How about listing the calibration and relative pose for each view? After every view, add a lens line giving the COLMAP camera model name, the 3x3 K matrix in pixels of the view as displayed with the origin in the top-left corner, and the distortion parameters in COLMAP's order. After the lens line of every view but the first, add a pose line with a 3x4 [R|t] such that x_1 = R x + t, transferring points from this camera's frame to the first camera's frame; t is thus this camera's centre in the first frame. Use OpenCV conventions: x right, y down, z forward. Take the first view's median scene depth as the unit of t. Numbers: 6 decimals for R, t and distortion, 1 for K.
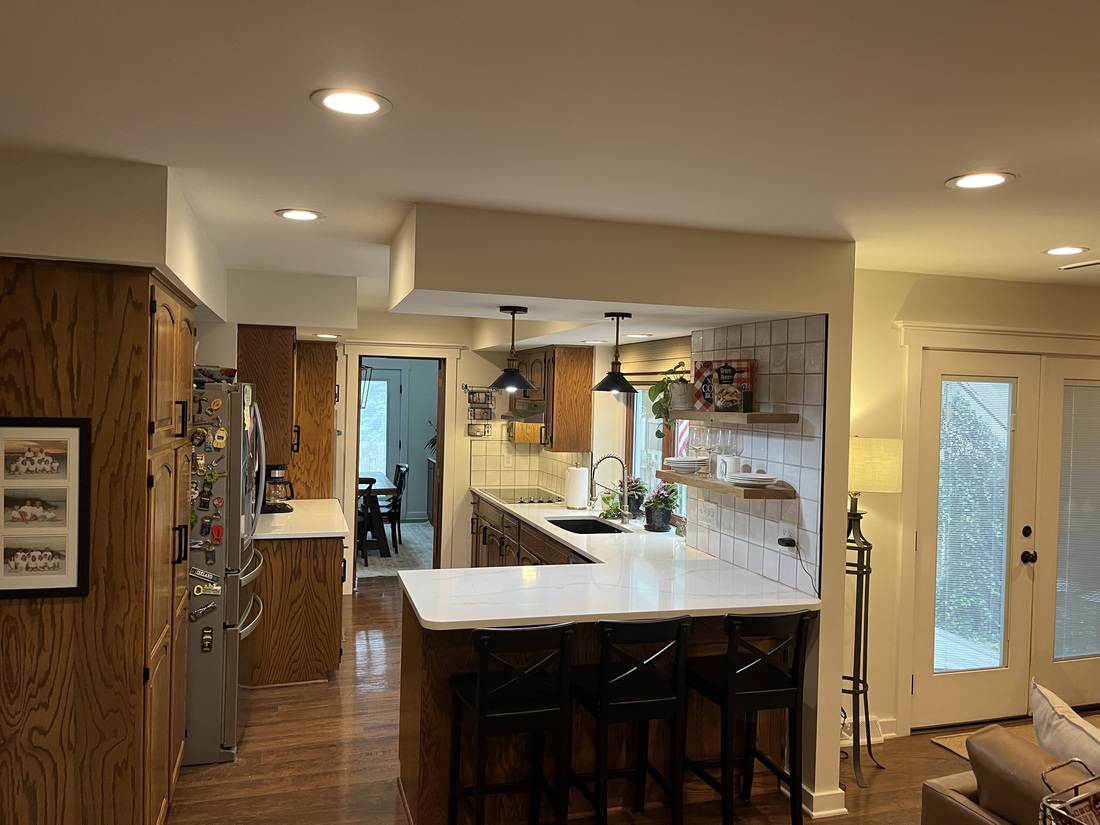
lens RADIAL K [[834.7, 0, 550.6], [0, 834.7, 415.9], [0, 0, 1]] dist [0.057791, -0.067812]
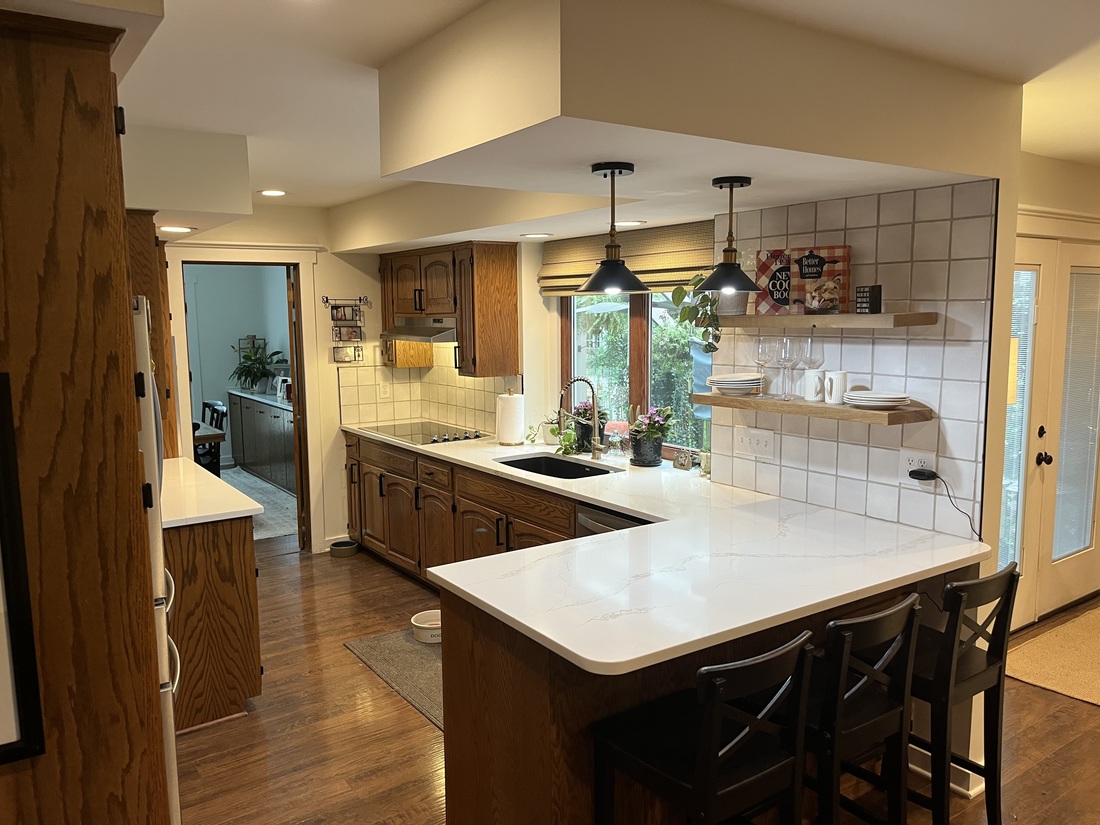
lens RADIAL K [[834.7, 0, 546.1], [0, 834.7, 418.3], [0, 0, 1]] dist [0.057791, -0.067812]
pose [[0.952415, -0.074479, 0.295565, -0.263659], [0.042730, 0.992736, 0.112467, -0.007401], [-0.301795, -0.094486, 0.948679, 0.317659]]
